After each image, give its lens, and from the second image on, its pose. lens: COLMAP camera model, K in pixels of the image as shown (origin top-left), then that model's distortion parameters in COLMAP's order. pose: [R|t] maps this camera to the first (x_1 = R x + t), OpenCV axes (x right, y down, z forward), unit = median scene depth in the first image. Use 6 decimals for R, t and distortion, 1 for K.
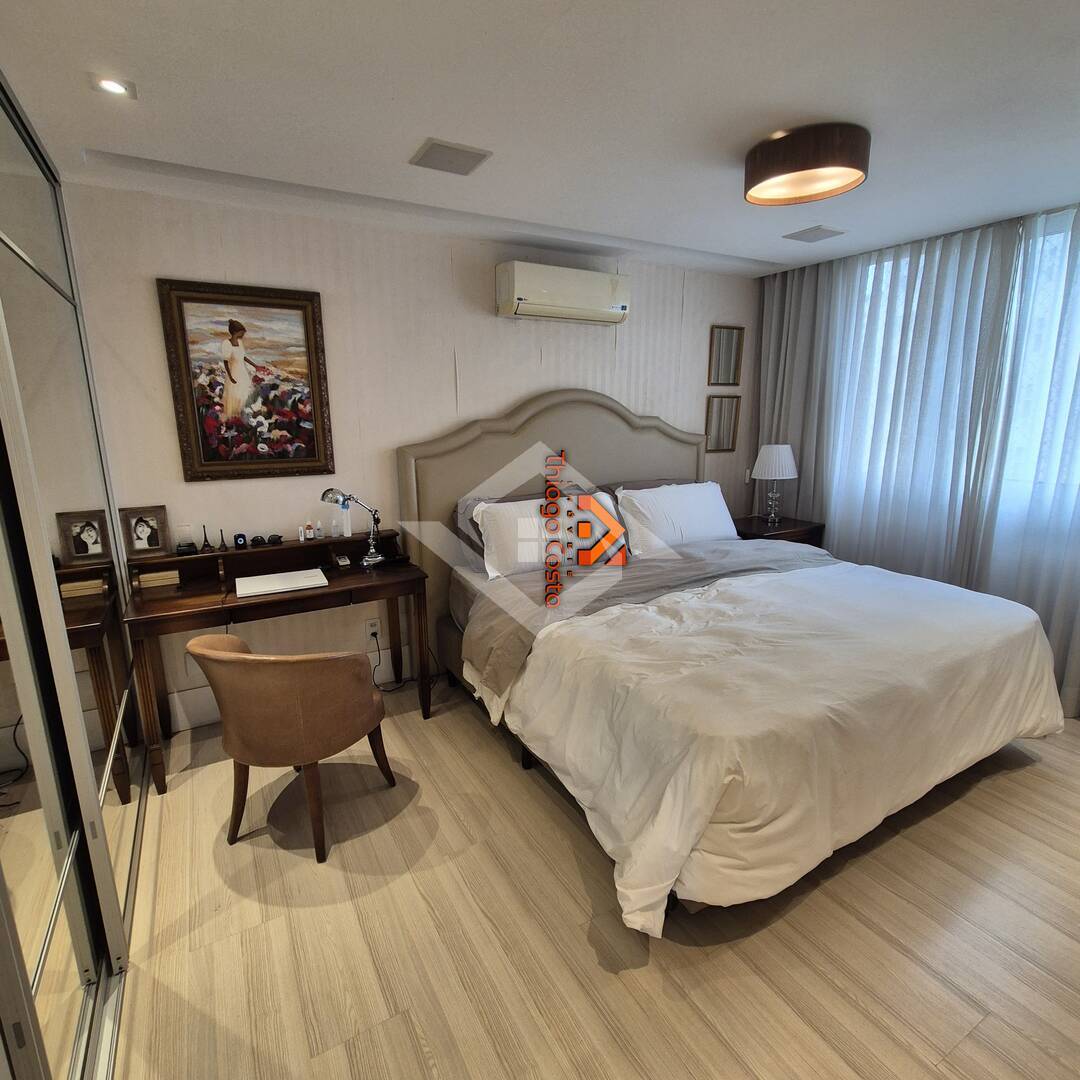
lens RADIAL K [[589.0, 0, 534.9], [0, 589.0, 538.7], [0, 0, 1]] dist [0.002705, 0.002997]
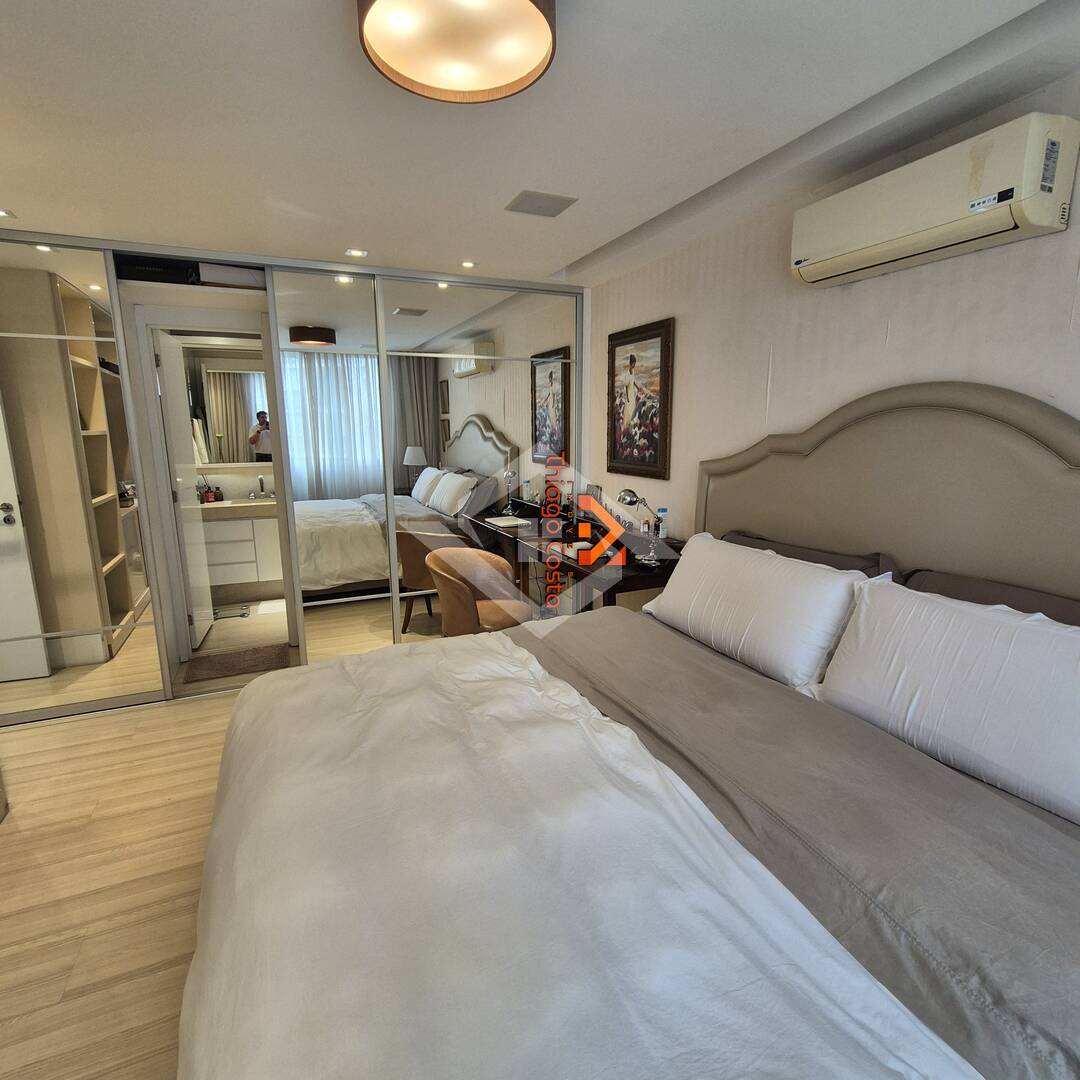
lens RADIAL K [[589.0, 0, 535.1], [0, 589.0, 540.3], [0, 0, 1]] dist [0.002705, 0.002997]
pose [[-0.100058, 0.198357, -0.975009, 0.841454], [-0.205057, 0.954779, 0.215285, -0.204822], [0.973622, 0.221473, -0.054859, 0.915498]]
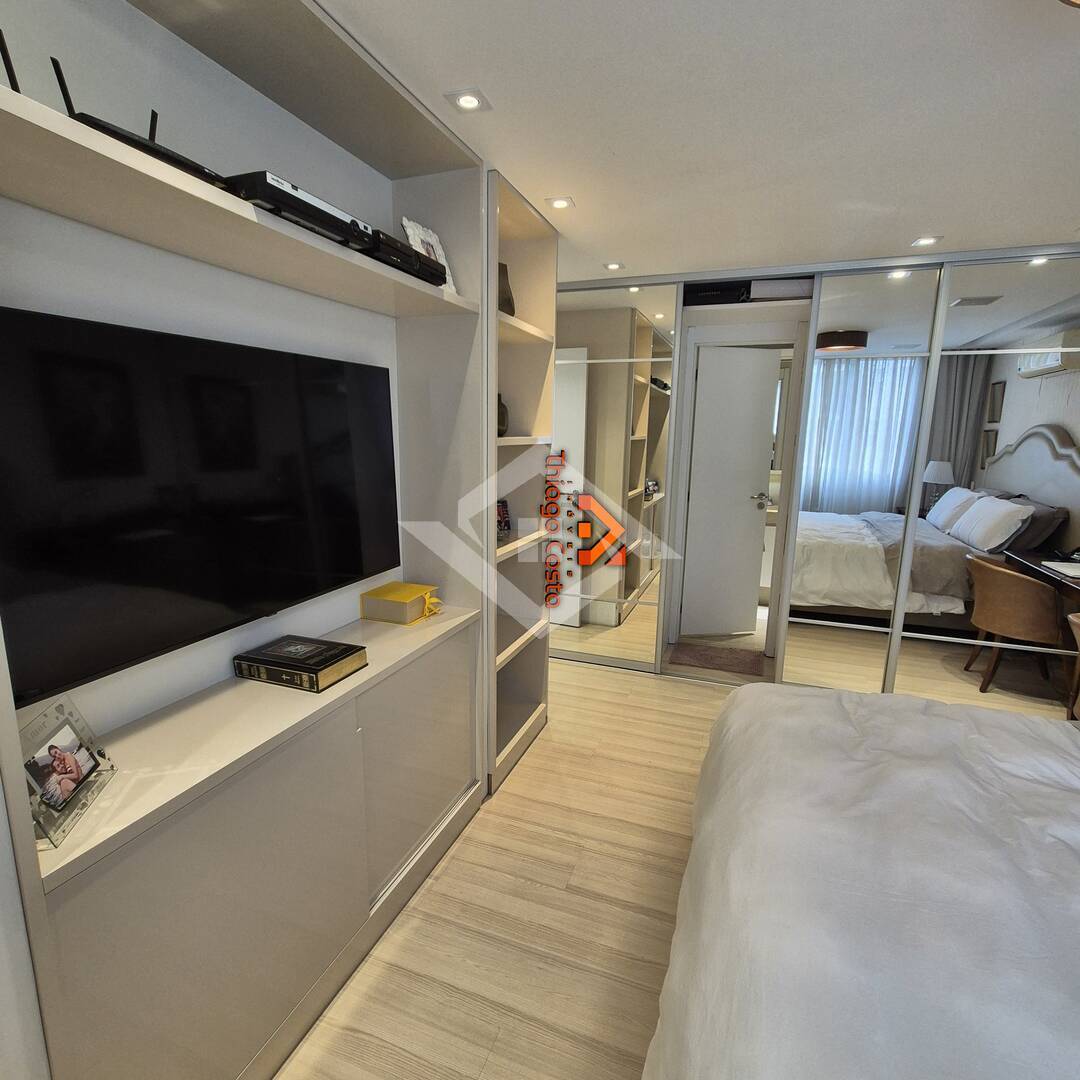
lens RADIAL K [[589.0, 0, 539.4], [0, 589.0, 540.5], [0, 0, 1]] dist [0.002705, 0.002997]
pose [[-0.760843, 0.116539, -0.638386, 0.849258], [-0.146439, 0.927535, 0.343853, -0.198093], [0.632197, 0.355103, -0.688642, 0.856832]]
